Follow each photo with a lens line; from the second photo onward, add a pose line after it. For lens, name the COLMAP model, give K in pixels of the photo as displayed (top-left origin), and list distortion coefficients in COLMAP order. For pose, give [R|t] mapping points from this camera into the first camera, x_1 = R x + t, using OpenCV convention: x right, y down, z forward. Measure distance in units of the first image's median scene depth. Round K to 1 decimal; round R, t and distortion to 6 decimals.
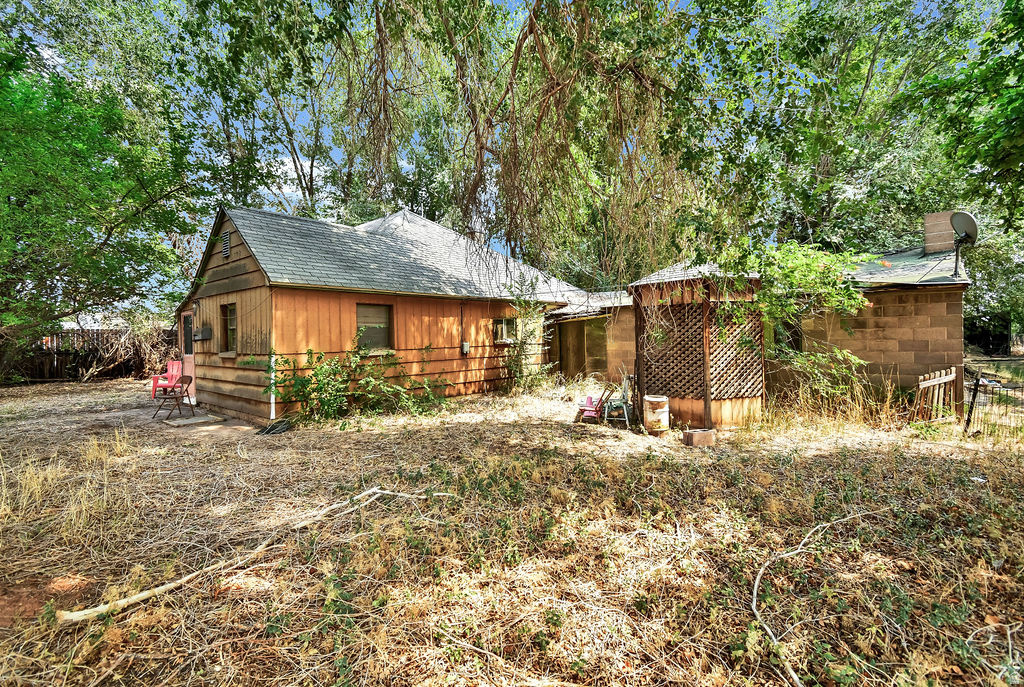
lens RADIAL K [[458.1, 0, 507.1], [0, 458.1, 341.9], [0, 0, 1]] dist [0.002775, -0.000032]
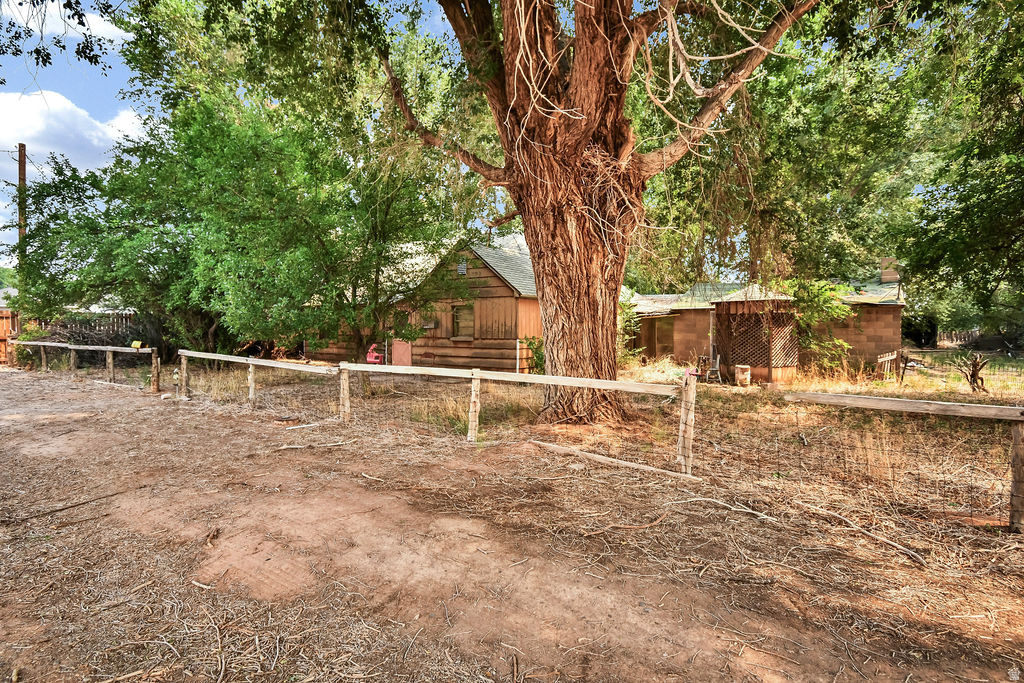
lens RADIAL K [[480.7, 0, 519.2], [0, 480.7, 339.8], [0, 0, 1]] dist [-0.000166, 0.000172]
pose [[0.993993, 0.012037, 0.108777, -0.678371], [-0.014004, 0.999752, 0.017333, 0.000537], [-0.108542, -0.018753, 0.993915, -0.690154]]
